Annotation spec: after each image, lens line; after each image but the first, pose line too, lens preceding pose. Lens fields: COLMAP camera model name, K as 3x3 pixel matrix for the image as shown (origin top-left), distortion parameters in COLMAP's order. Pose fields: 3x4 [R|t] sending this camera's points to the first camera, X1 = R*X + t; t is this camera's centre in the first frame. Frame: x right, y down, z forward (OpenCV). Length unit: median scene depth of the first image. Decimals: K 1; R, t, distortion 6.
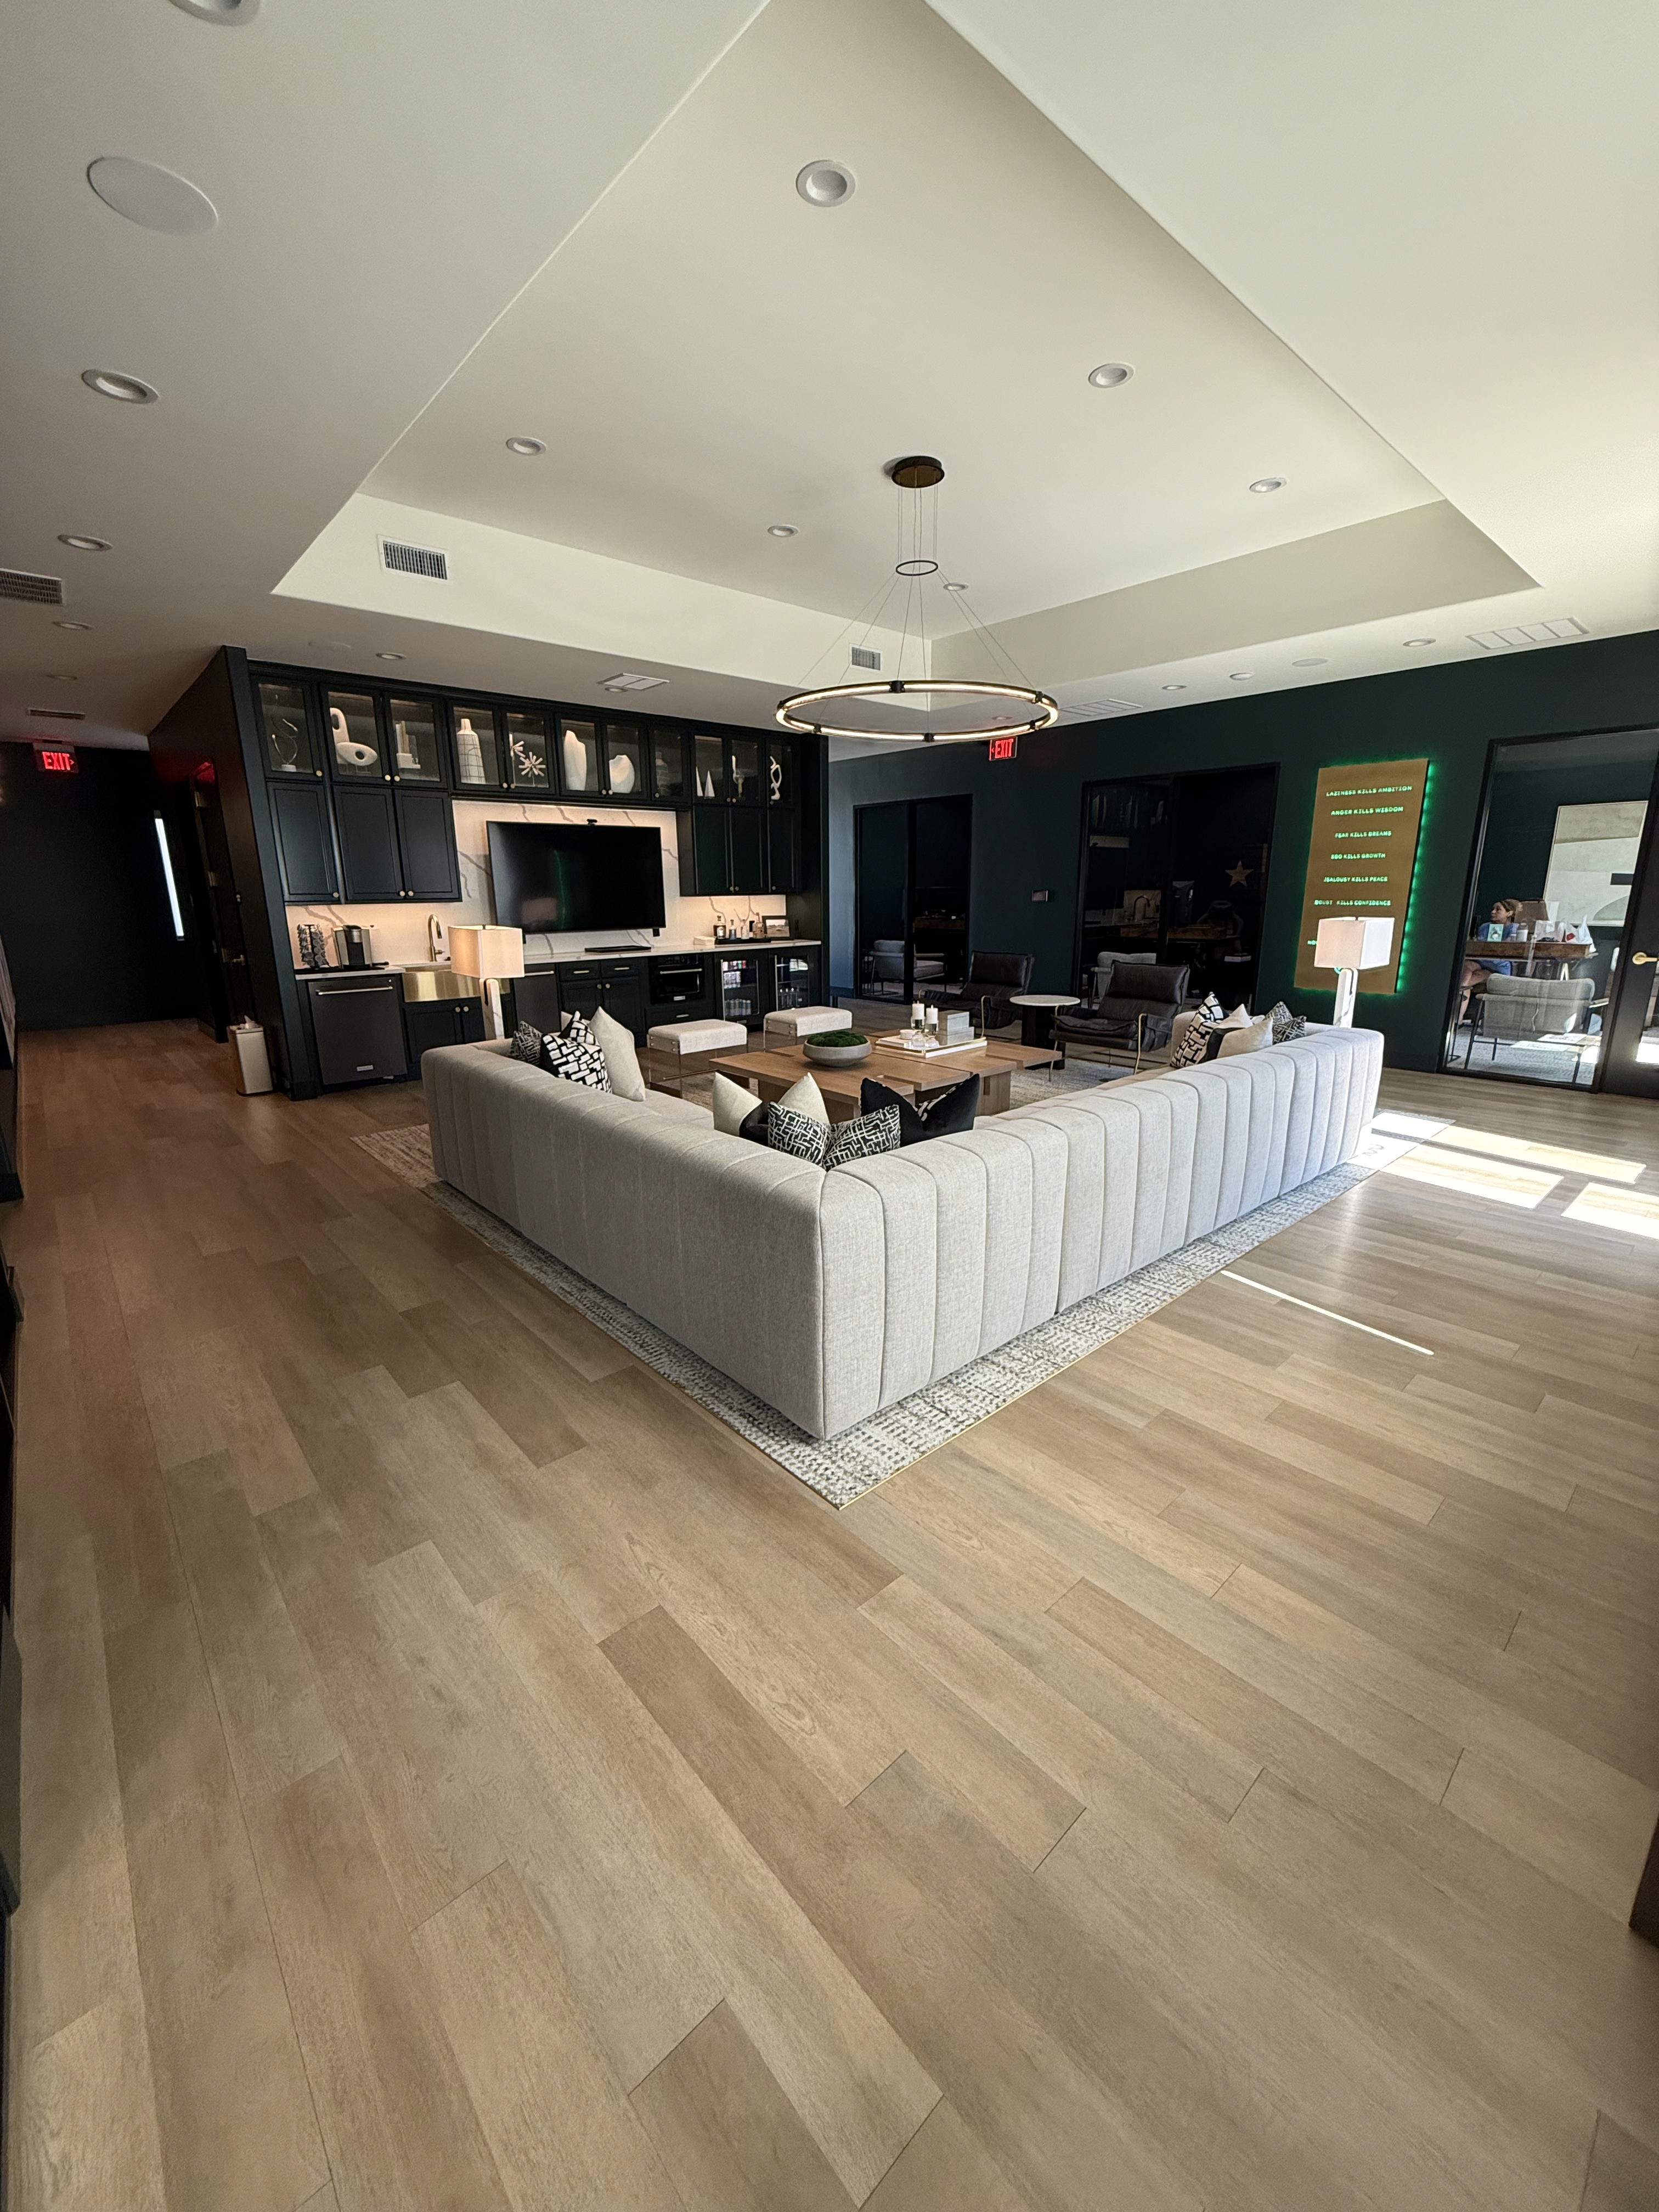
lens RADIAL K [[883.8, 0, 832.6], [0, 883.8, 1103.9], [0, 0, 1]] dist [0.001907, -0.000235]
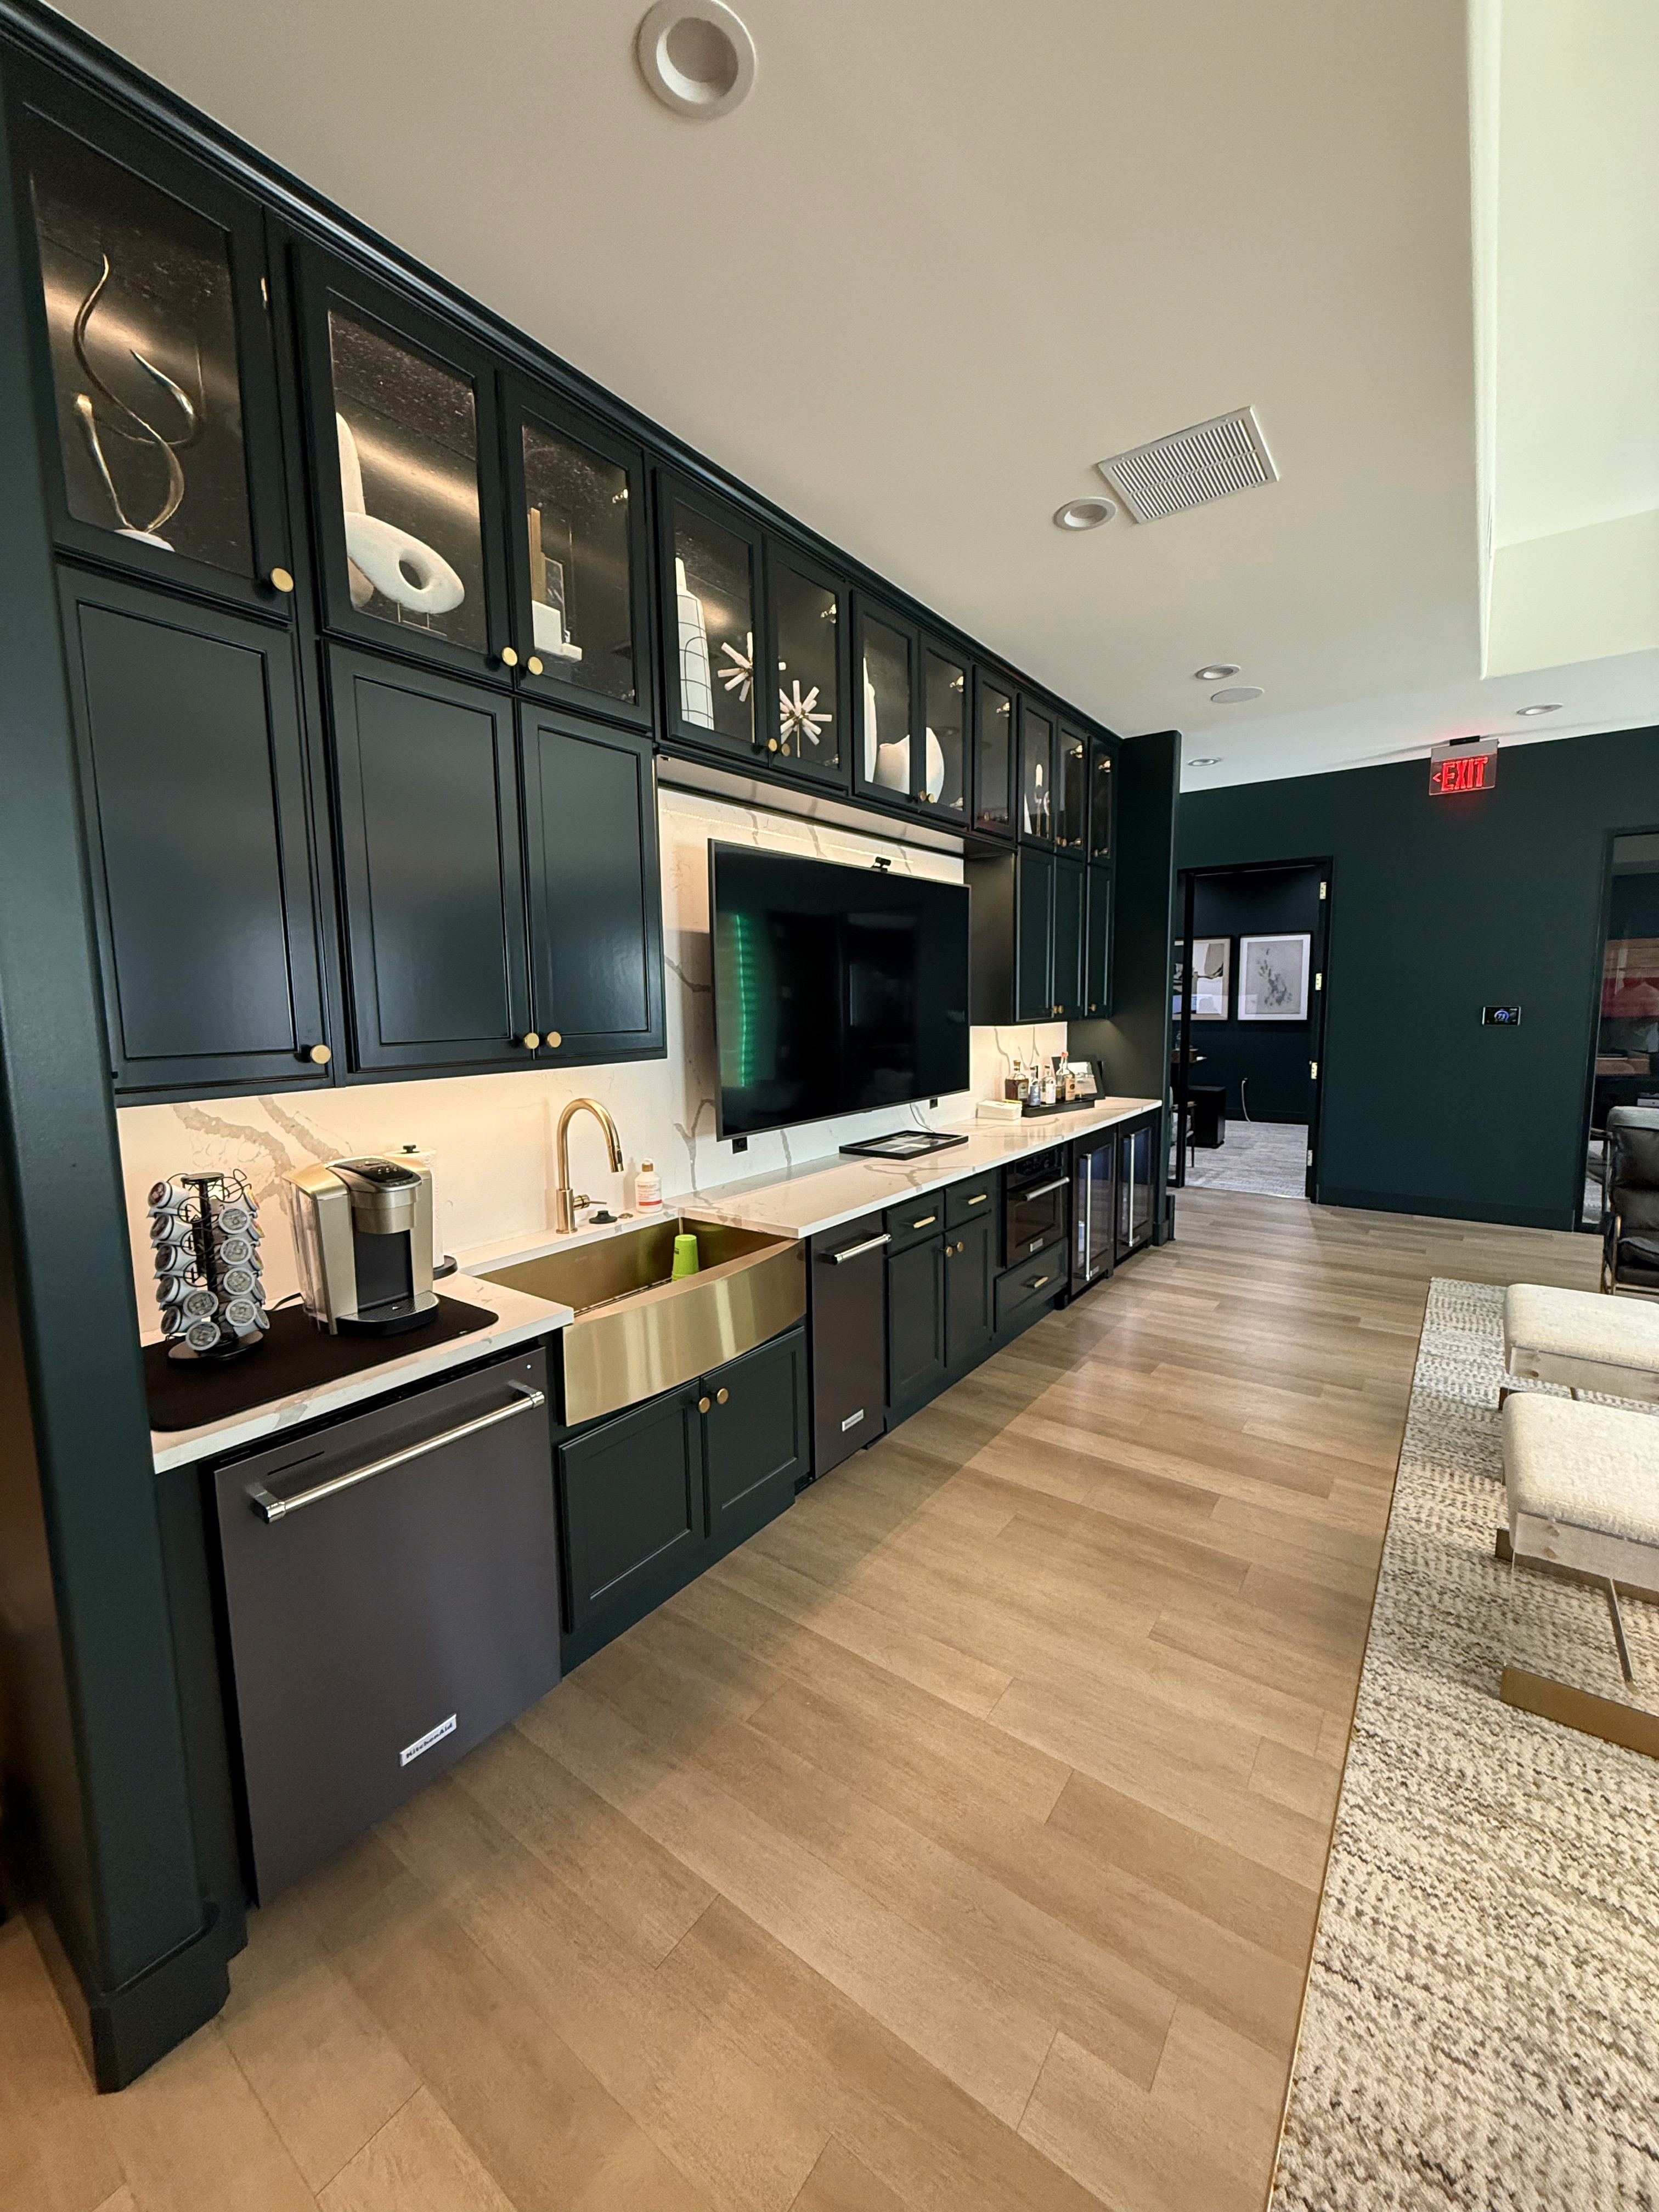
lens RADIAL K [[883.8, 0, 834.8], [0, 883.8, 1094.3], [0, 0, 1]] dist [0.001907, -0.000235]
pose [[0.978235, -0.029349, 0.205415, -1.219697], [0.057220, 0.989718, -0.131086, -0.474585], [-0.199456, 0.139987, 0.969856, 1.882784]]
